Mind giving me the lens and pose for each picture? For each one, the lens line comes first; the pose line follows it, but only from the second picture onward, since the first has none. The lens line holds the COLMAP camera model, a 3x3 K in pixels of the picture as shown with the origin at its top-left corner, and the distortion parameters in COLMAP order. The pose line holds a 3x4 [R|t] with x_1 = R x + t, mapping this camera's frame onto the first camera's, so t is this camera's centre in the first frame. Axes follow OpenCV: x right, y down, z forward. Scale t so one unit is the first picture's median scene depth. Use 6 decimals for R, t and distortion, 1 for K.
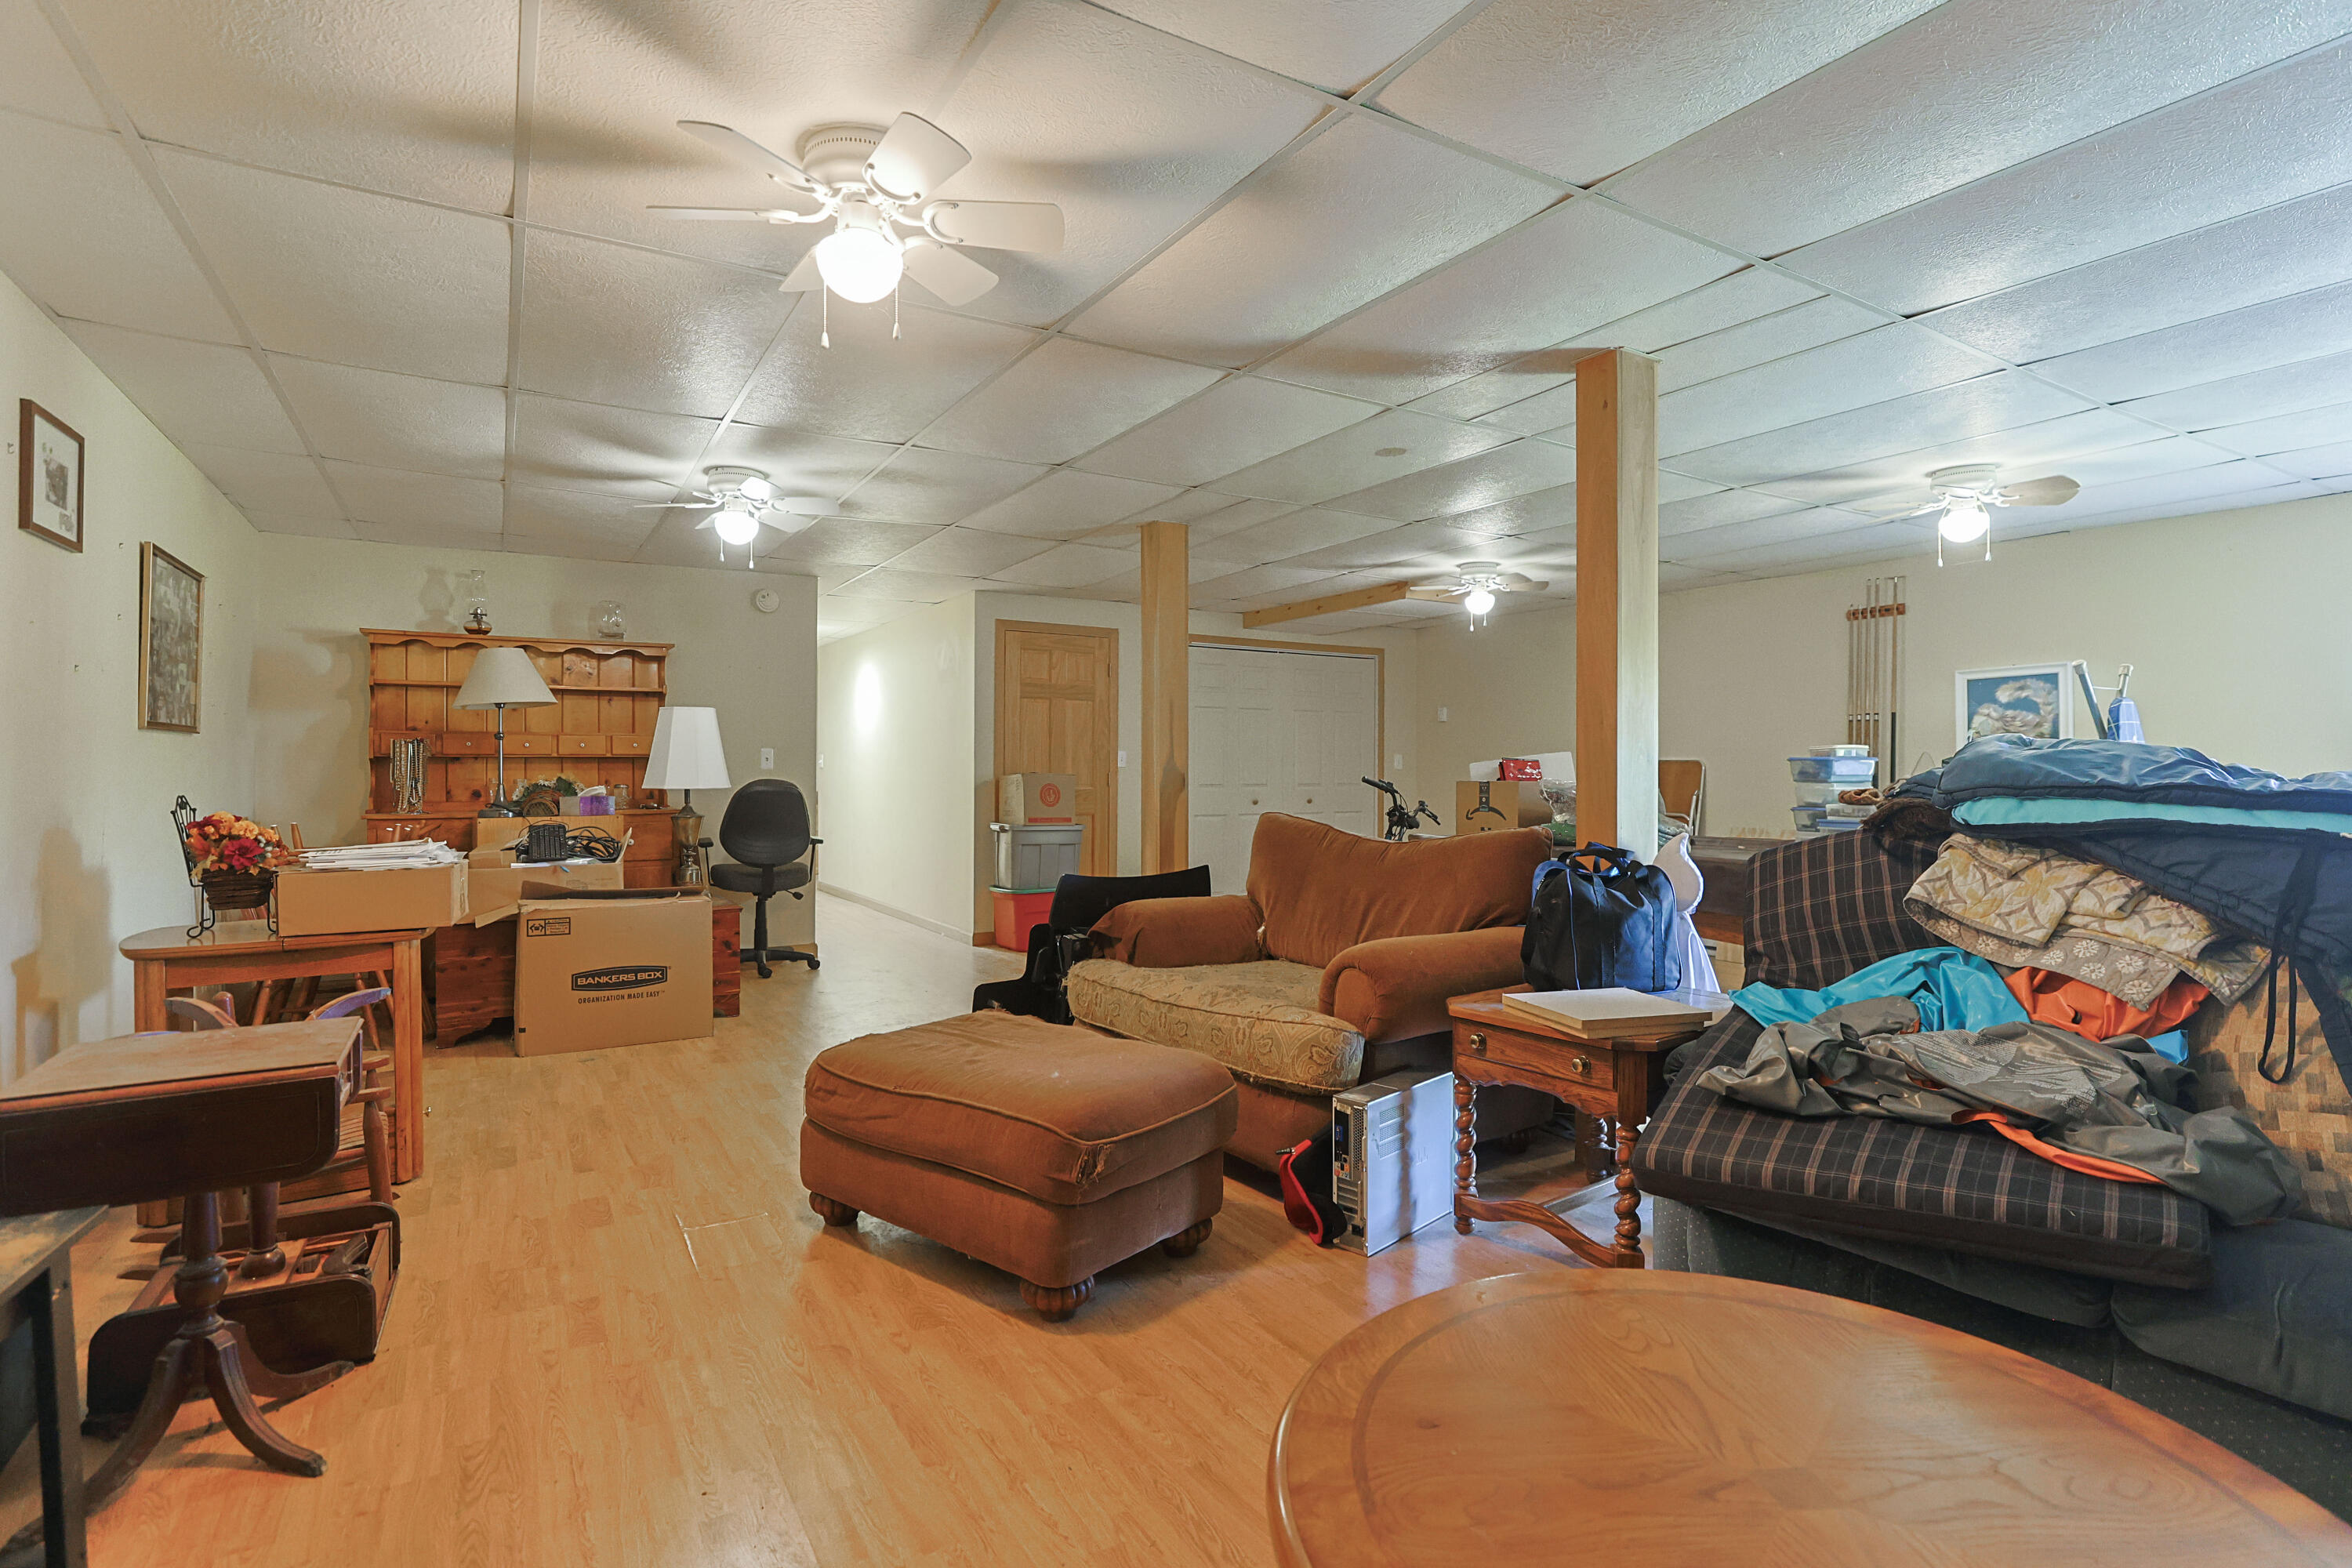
lens RADIAL K [[1137.5, 0, 1181.9], [0, 1137.5, 767.4], [0, 0, 1]] dist [0.000341, 0.000058]
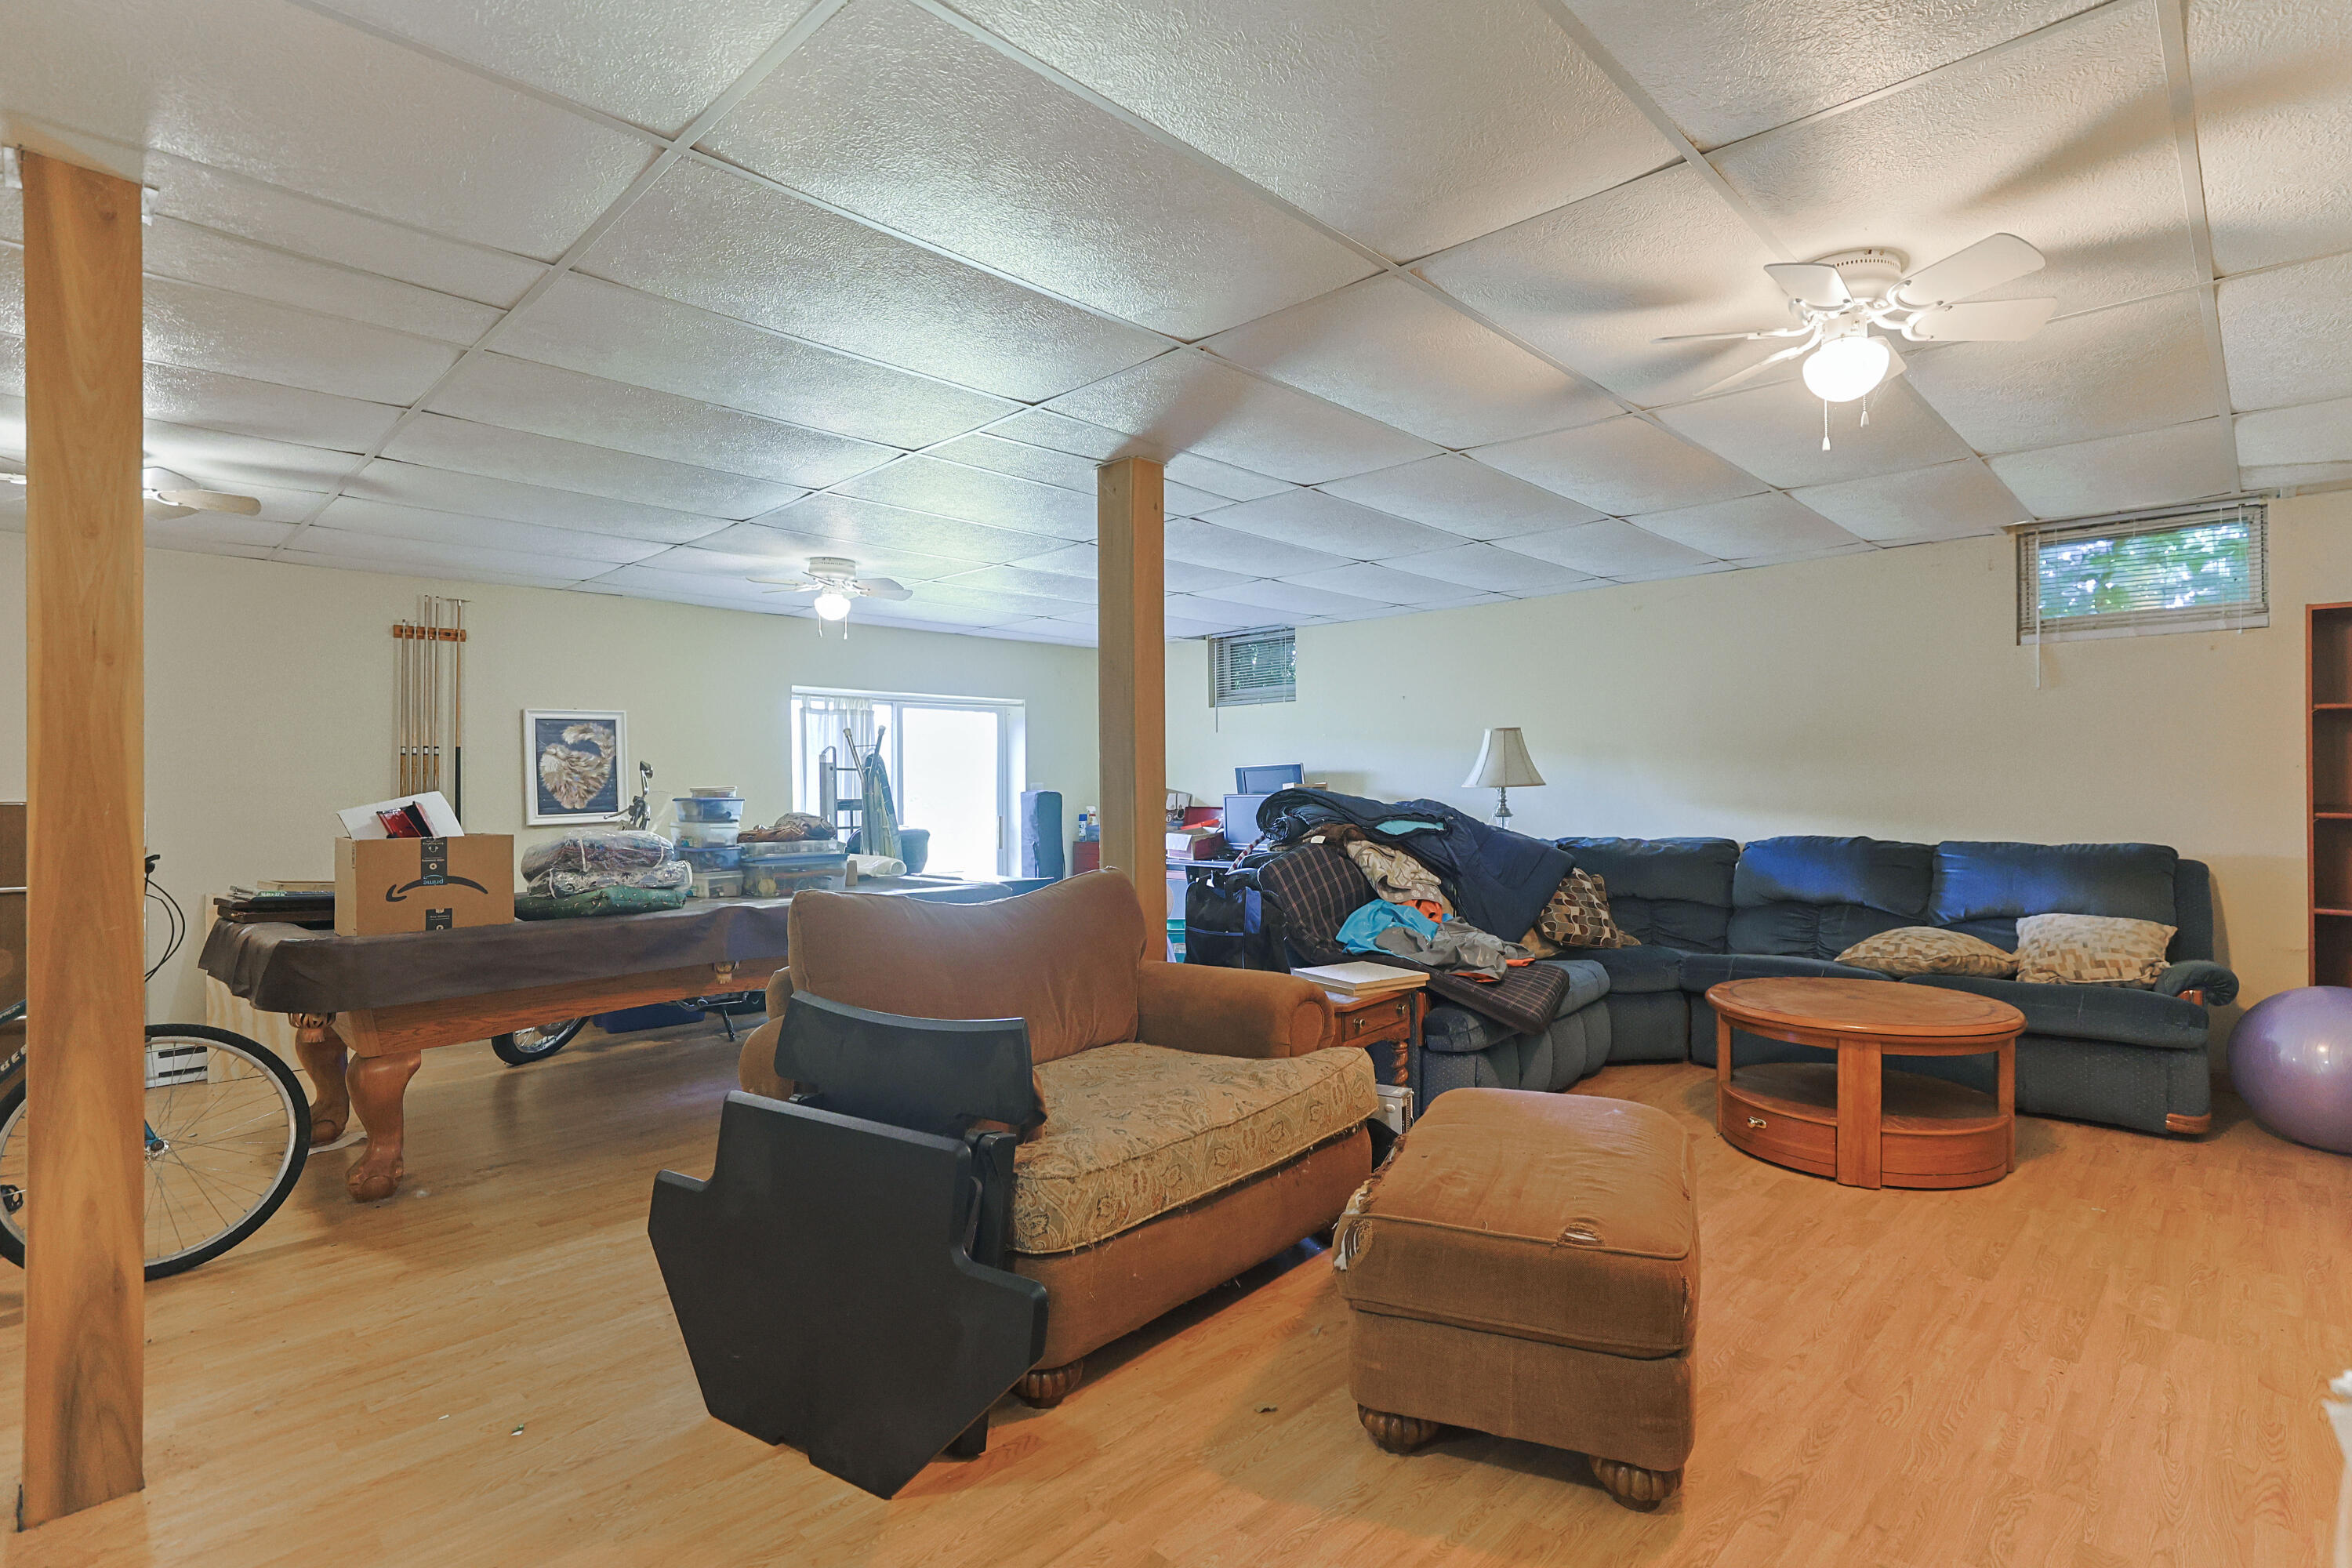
lens RADIAL K [[1125.5, 0, 1176.0], [0, 1125.5, 784.0], [0, 0, 1]] dist [-0.000679, -0.000035]
pose [[-0.246125, 0.003234, 0.969233, -0.445227], [0.004309, 0.999988, -0.002242, -0.014396], [-0.969229, 0.003625, -0.246136, 0.719735]]
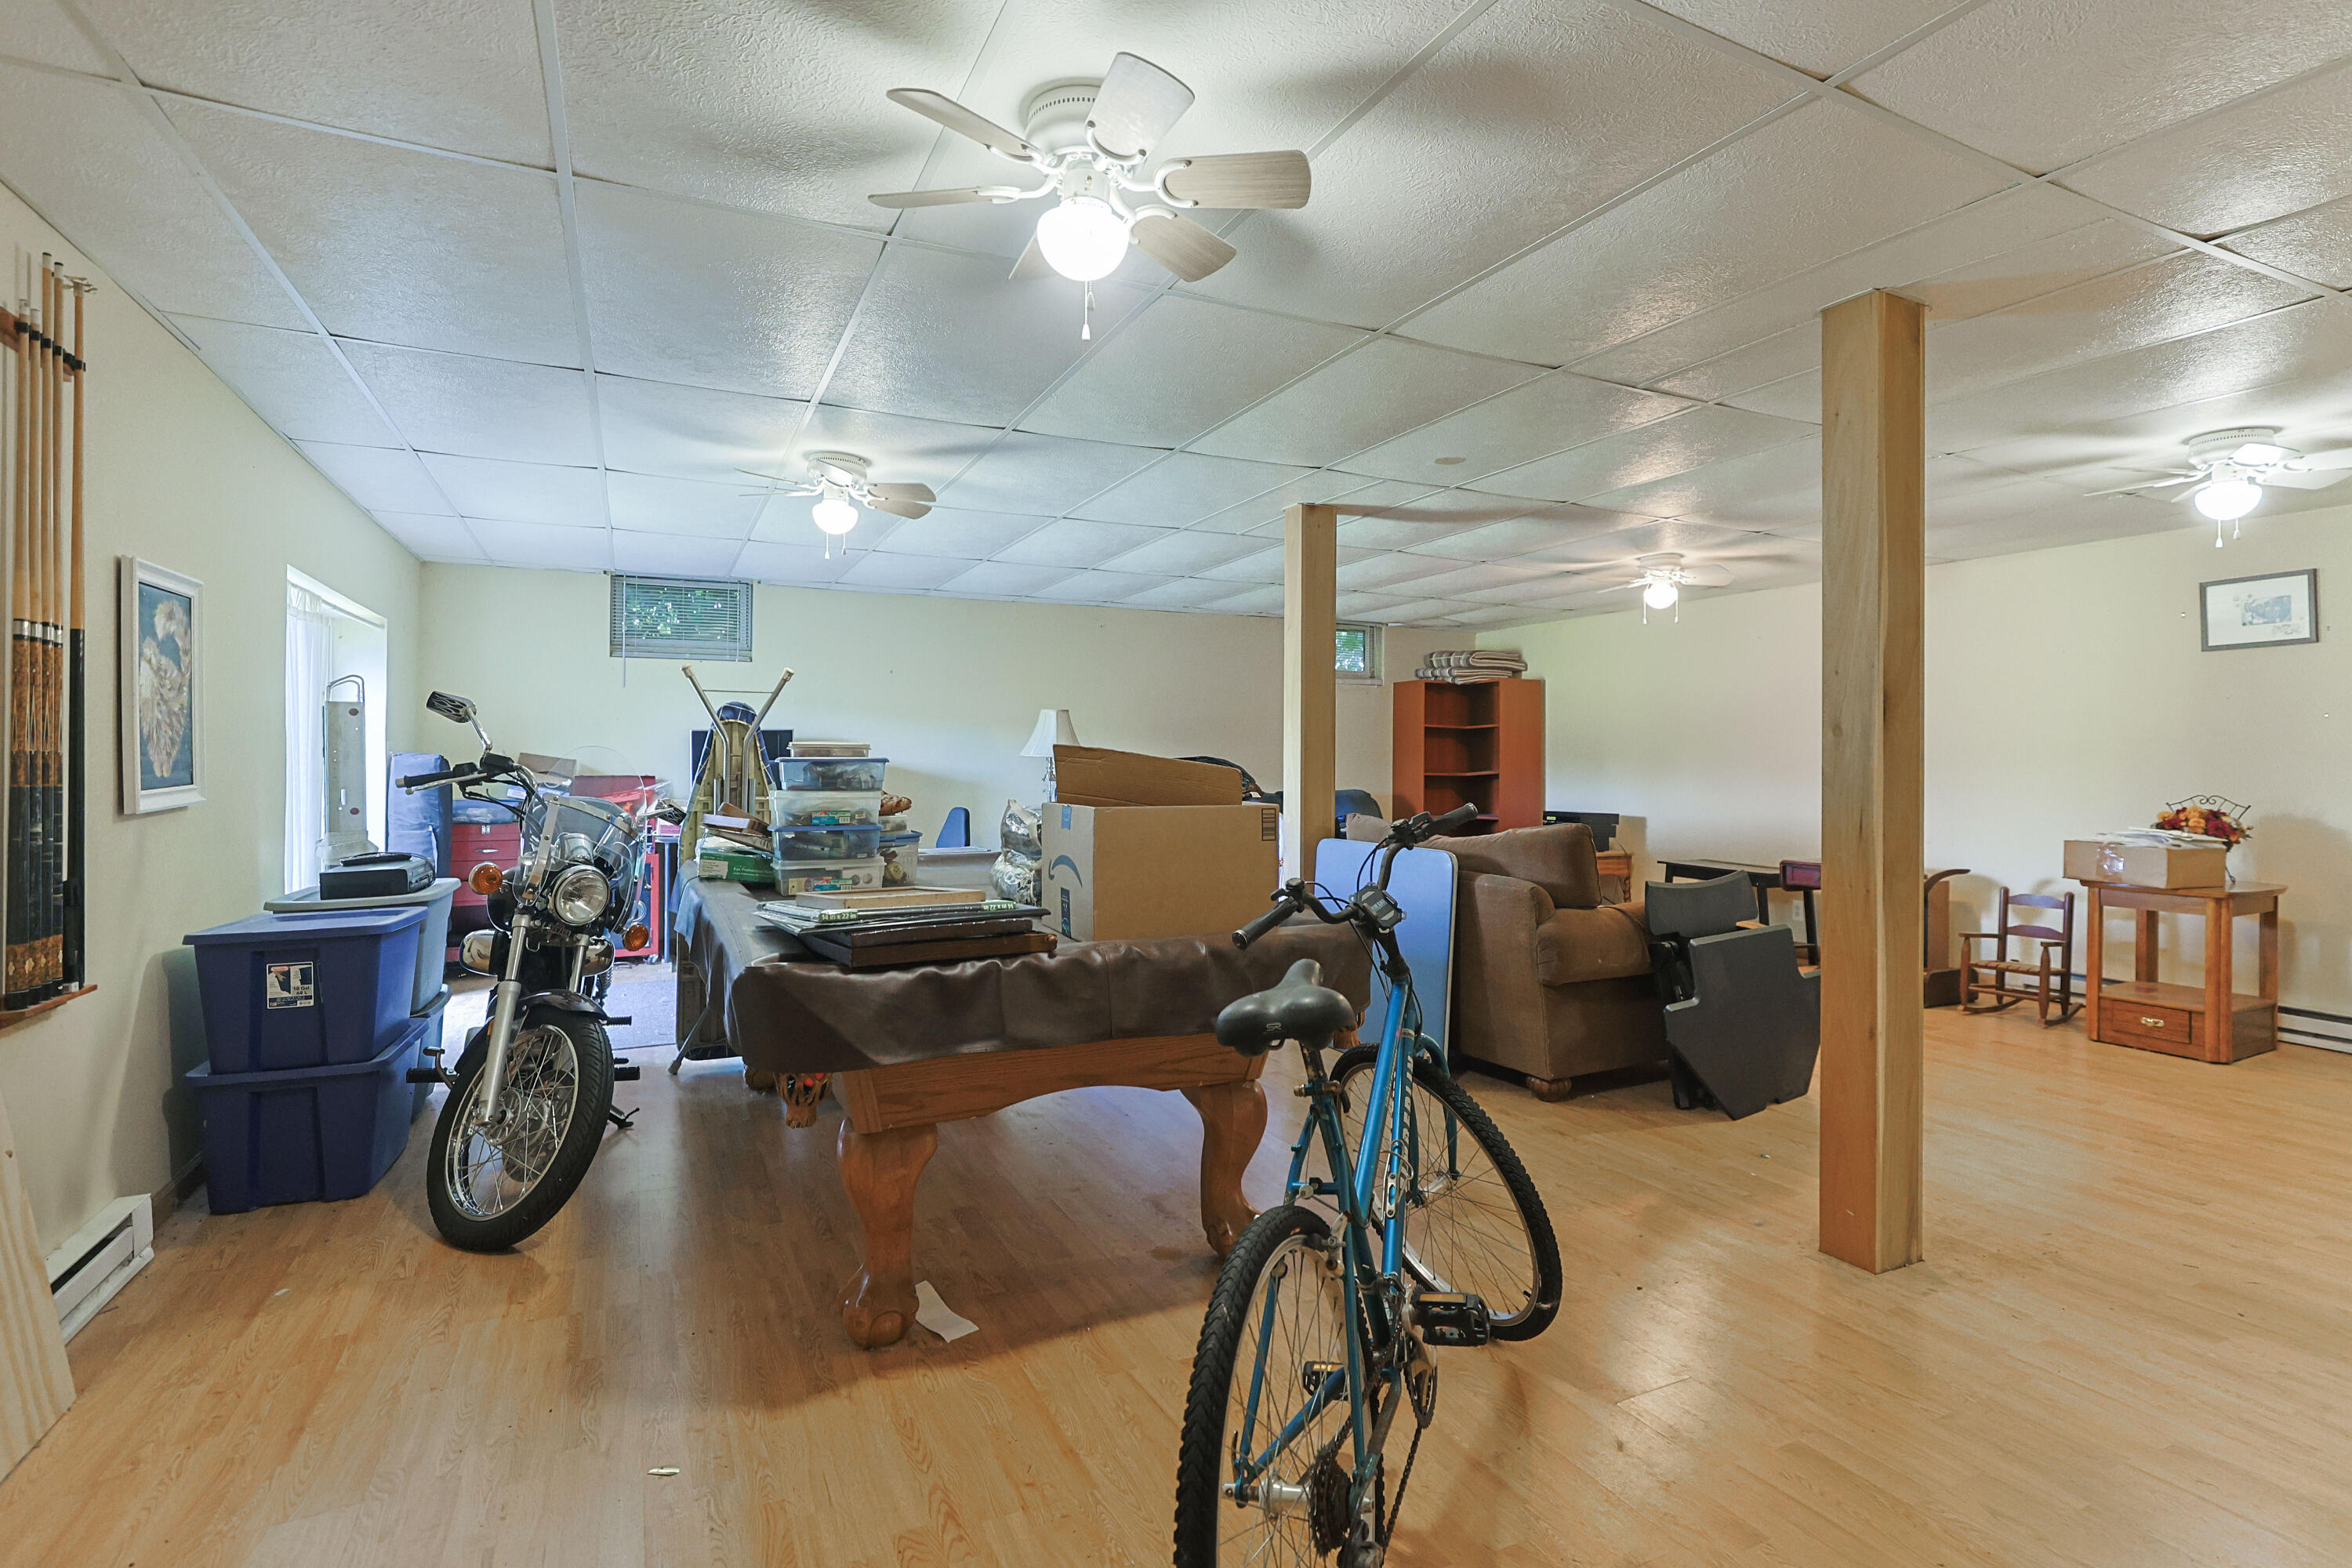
lens RADIAL K [[1137.5, 0, 1181.9], [0, 1137.5, 767.4], [0, 0, 1]] dist [0.000341, 0.000058]
pose [[-0.994525, -0.007844, 0.104200, 0.222856], [-0.007836, 0.999969, 0.000487, -0.004153], [-0.104201, -0.000332, -0.994556, 1.476228]]
